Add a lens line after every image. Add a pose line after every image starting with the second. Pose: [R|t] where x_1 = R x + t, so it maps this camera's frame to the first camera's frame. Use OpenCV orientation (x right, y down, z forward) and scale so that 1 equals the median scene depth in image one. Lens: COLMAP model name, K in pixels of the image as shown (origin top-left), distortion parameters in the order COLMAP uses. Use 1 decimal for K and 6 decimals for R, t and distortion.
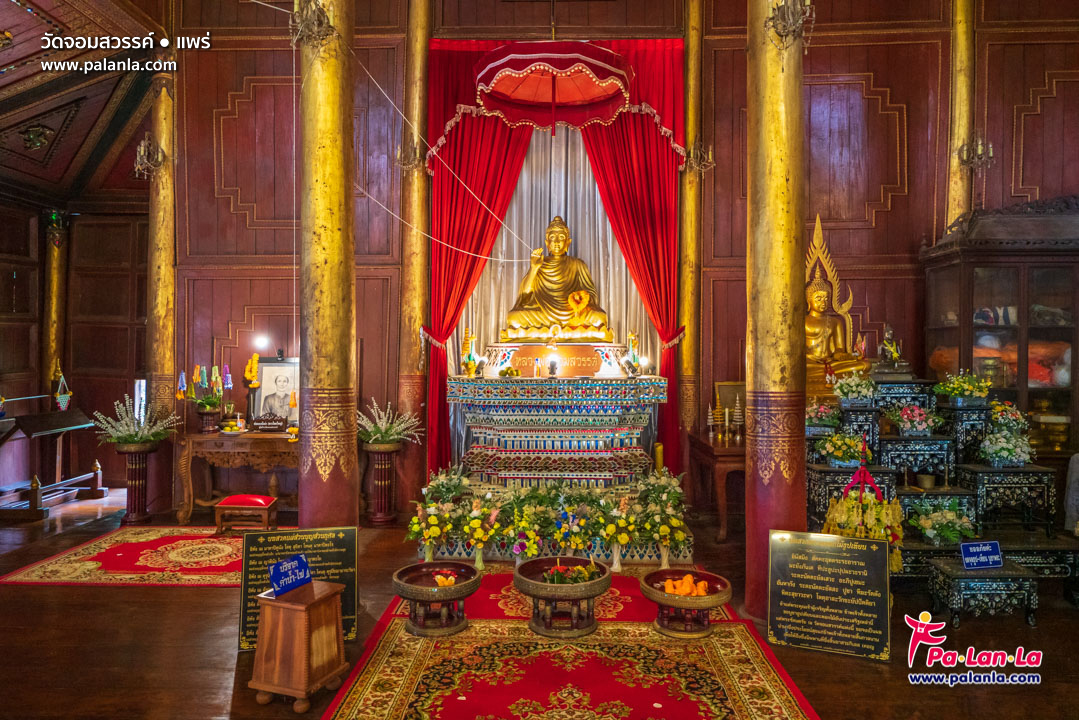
lens RADIAL K [[788.7, 0, 538.6], [0, 788.7, 360.7], [0, 0, 1]] dist [0.004480, -0.001668]
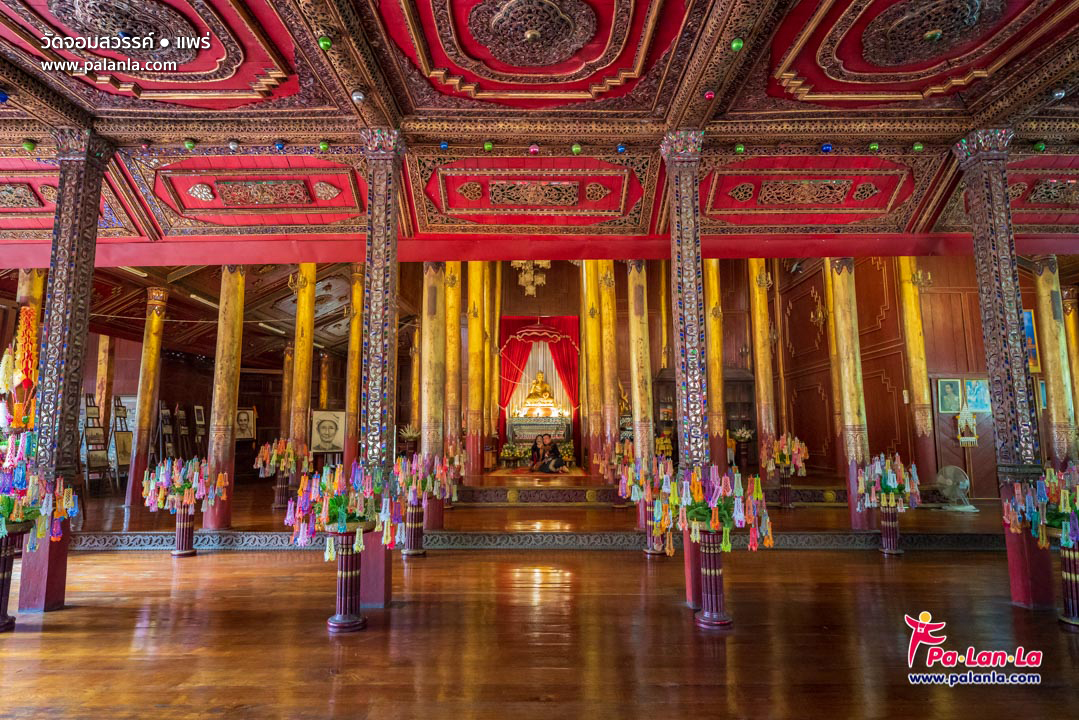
lens RADIAL K [[608.2, 0, 541.0], [0, 608.2, 359.2], [0, 0, 1]] dist [-0.000823, -0.000002]
pose [[0.999927, 0.003428, 0.011623, -0.002327], [-0.001911, 0.991762, -0.128077, 0.098150], [-0.011966, 0.128045, 0.991696, -1.514912]]
